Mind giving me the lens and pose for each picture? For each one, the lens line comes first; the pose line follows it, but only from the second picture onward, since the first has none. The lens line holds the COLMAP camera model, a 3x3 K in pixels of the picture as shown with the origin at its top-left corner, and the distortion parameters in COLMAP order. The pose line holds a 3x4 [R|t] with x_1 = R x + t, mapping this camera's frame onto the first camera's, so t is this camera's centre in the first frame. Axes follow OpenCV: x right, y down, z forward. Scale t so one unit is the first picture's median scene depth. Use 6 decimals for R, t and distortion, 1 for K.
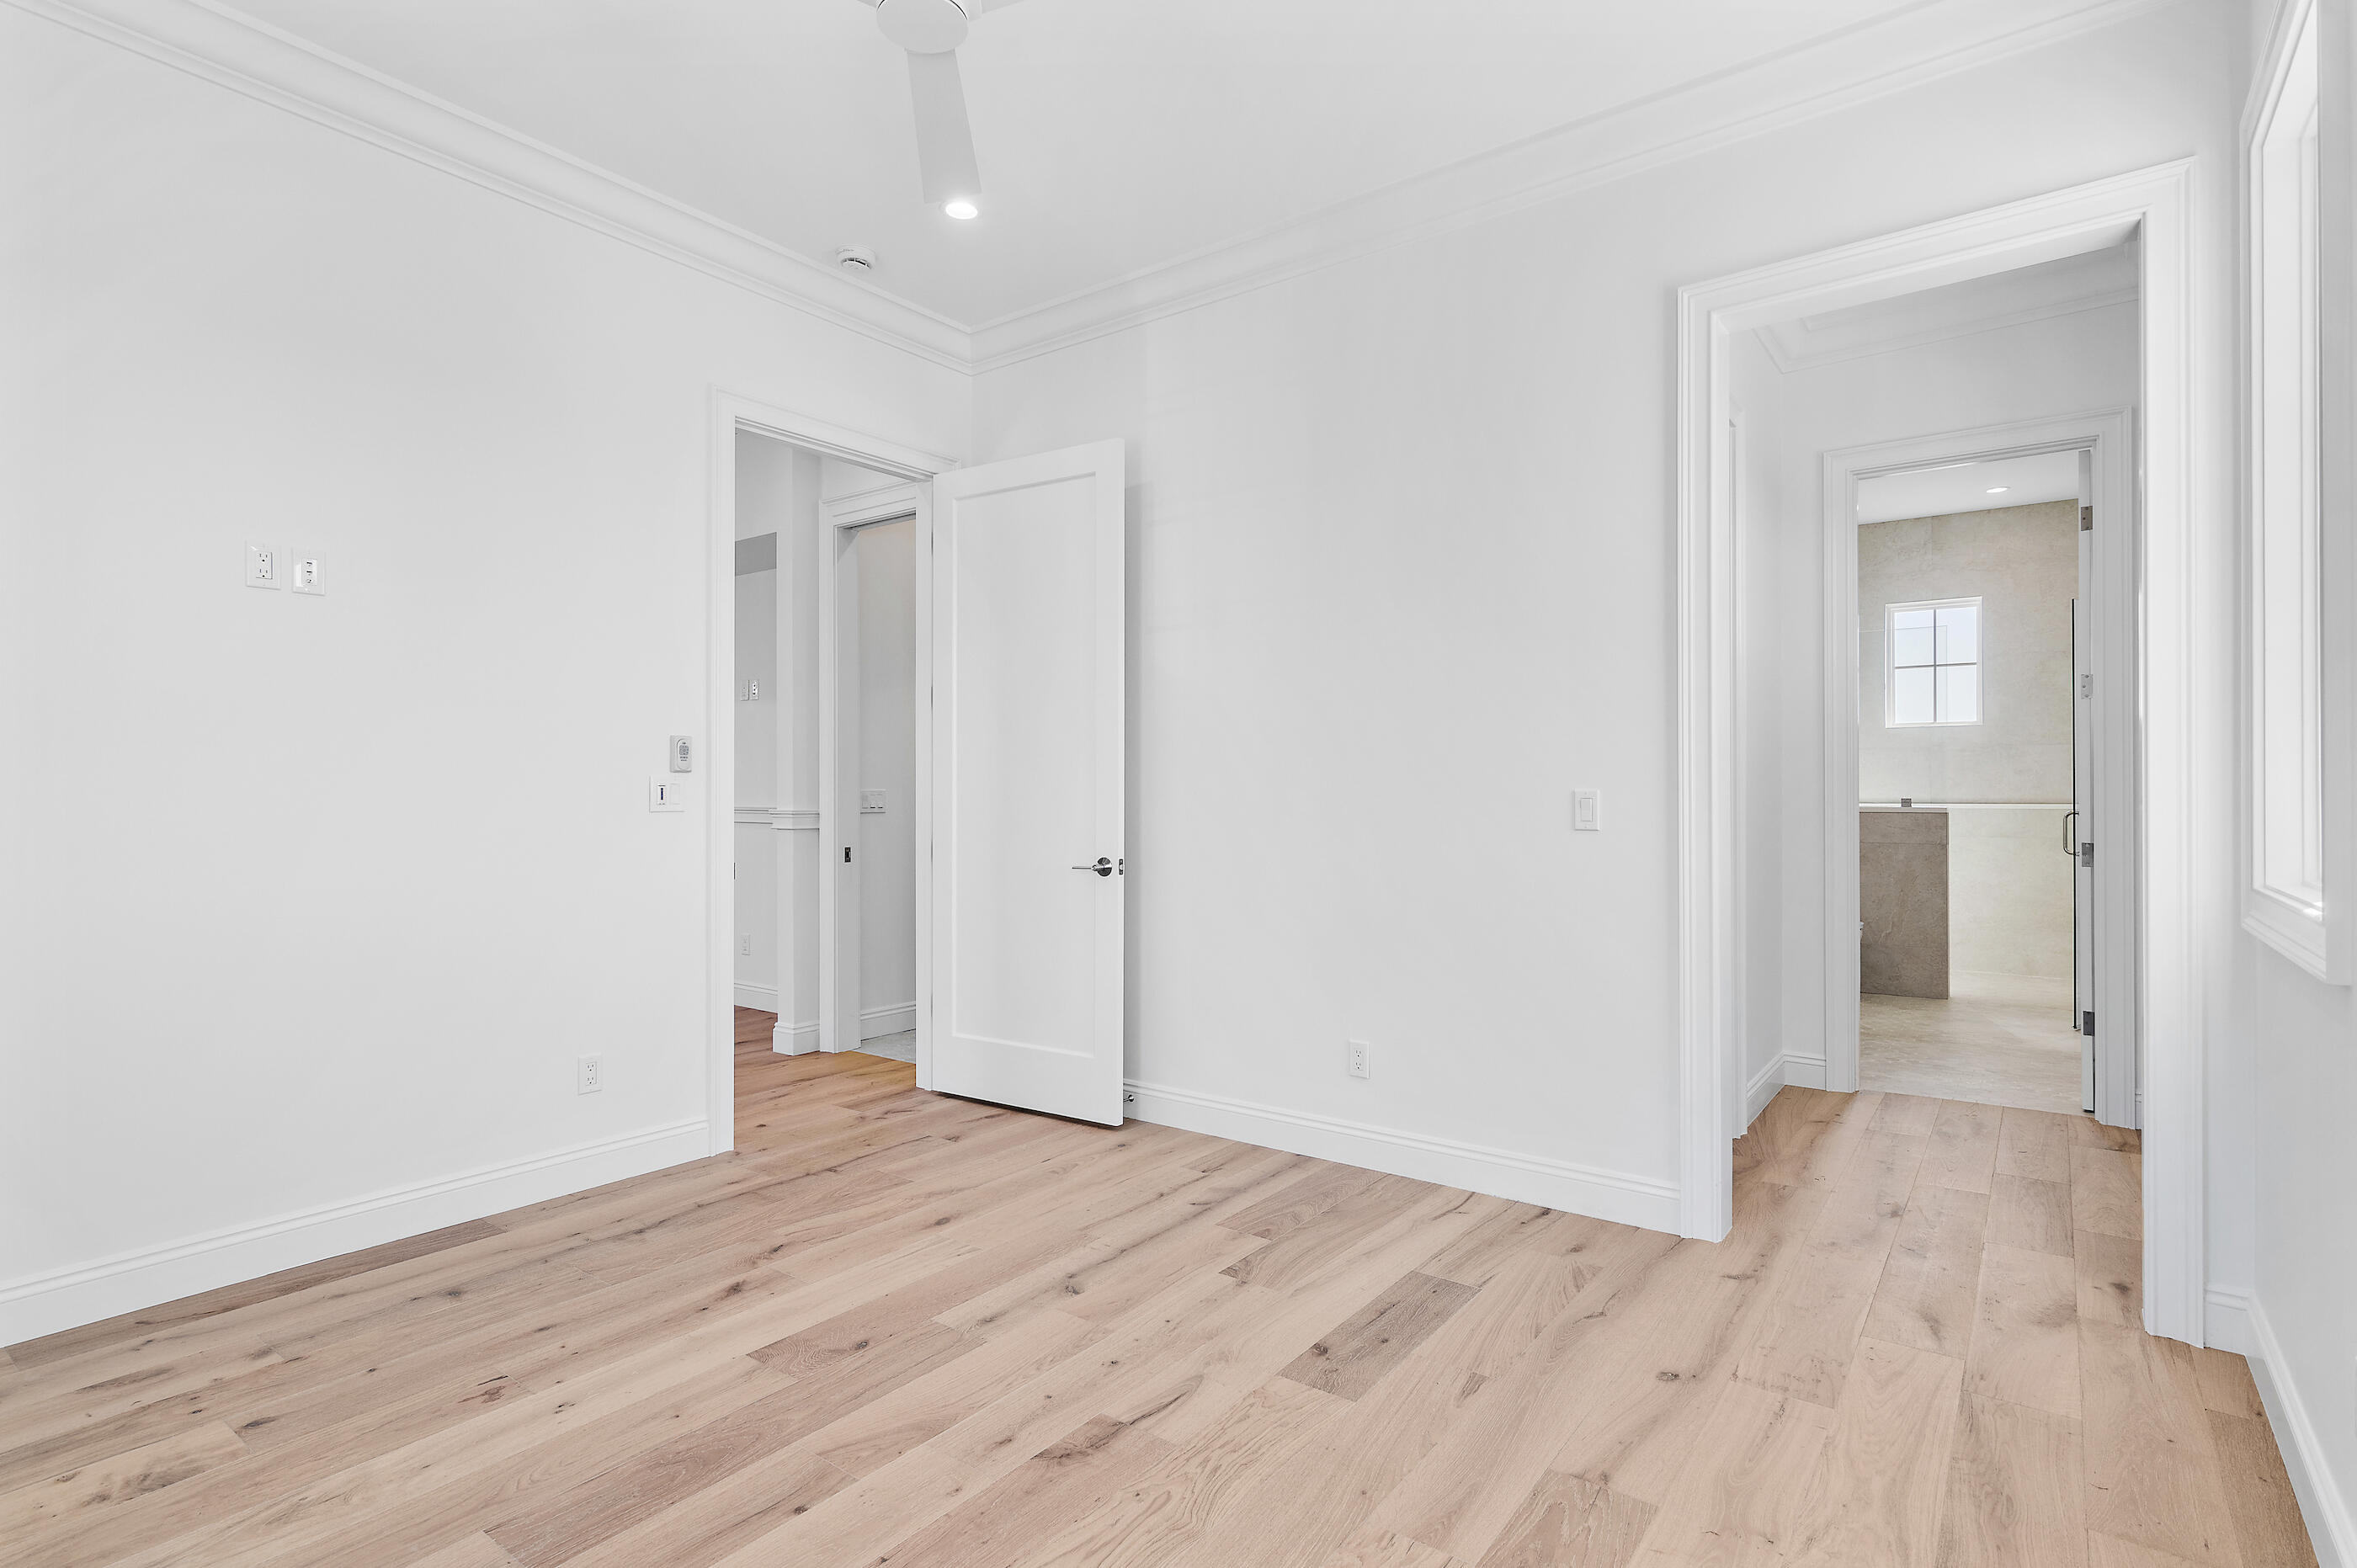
lens RADIAL K [[1146.6, 0, 1183.3], [0, 1146.6, 785.2], [0, 0, 1]] dist [0.009722, -0.000300]
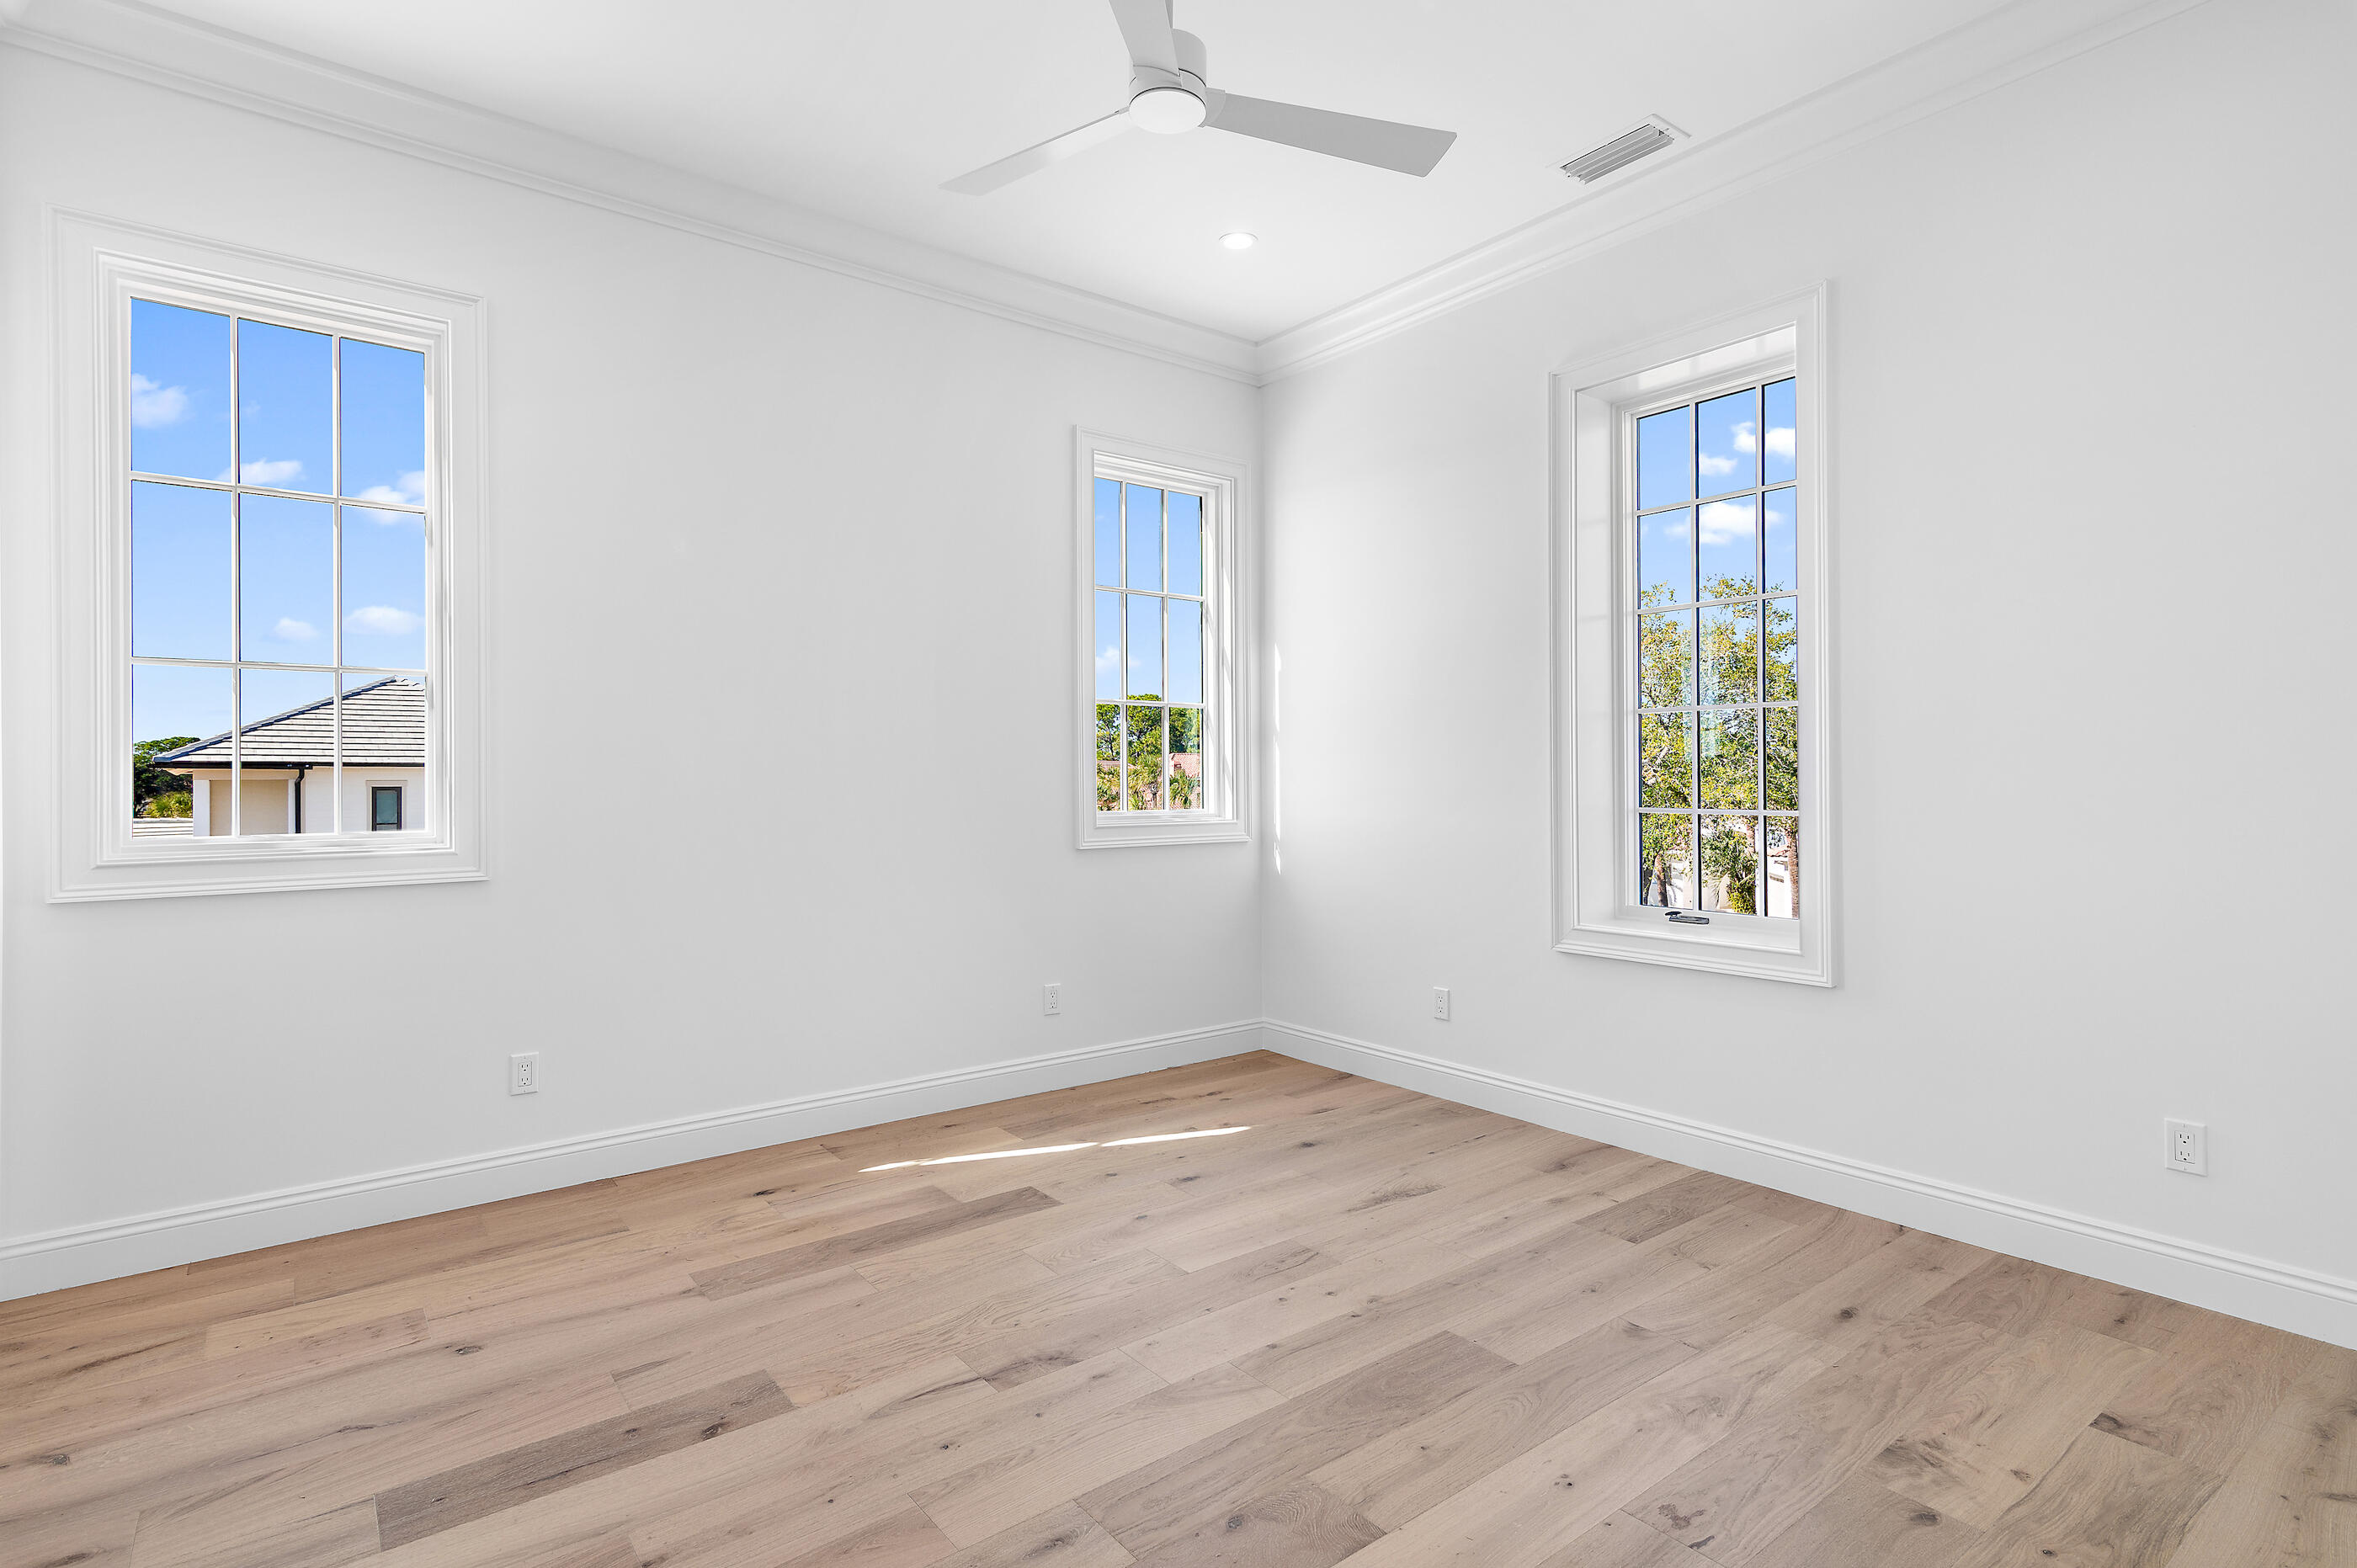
lens RADIAL K [[1146.6, 0, 1183.3], [0, 1146.6, 785.2], [0, 0, 1]] dist [0.009722, -0.000300]
pose [[-0.961255, 0.006761, 0.275579, -0.532080], [0.006838, 0.999976, -0.000682, 0.016636], [-0.275577, 0.001228, -0.961278, 2.014699]]
